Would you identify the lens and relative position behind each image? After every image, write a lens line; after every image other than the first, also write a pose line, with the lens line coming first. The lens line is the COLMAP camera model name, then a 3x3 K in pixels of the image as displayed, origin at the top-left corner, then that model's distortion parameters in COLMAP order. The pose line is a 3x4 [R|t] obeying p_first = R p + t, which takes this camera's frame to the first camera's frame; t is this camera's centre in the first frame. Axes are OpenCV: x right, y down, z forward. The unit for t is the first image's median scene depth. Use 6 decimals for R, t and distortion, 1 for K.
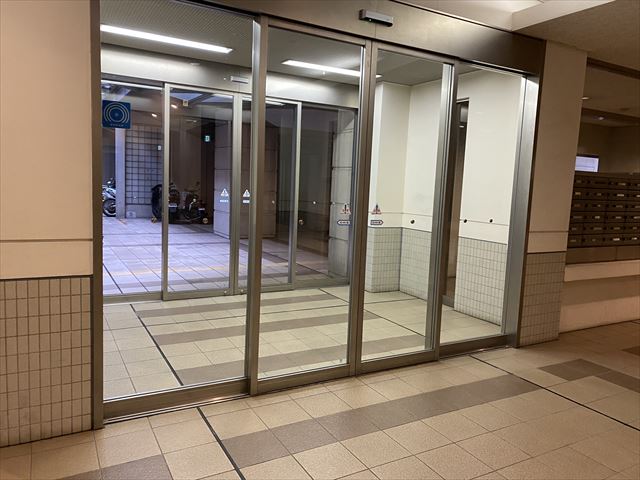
lens RADIAL K [[479.3, 0, 320.0], [0, 479.3, 240.0], [0, 0, 1]] dist [-0.000347, -0.001206]
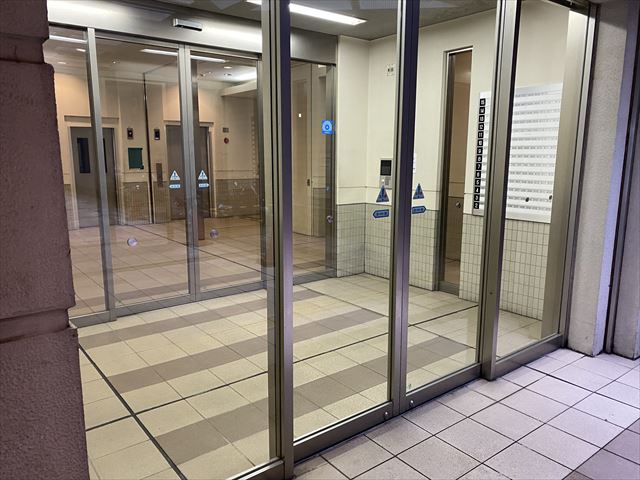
lens RADIAL K [[486.3, 0, 301.3], [0, 486.3, 232.0], [0, 0, 1]] dist [0.045281, -0.000055]
pose [[0.989718, -0.065788, 0.127008, -0.101533], [0.060576, 0.997172, 0.044473, -0.029041], [-0.129574, -0.036322, 0.990904, 0.169046]]
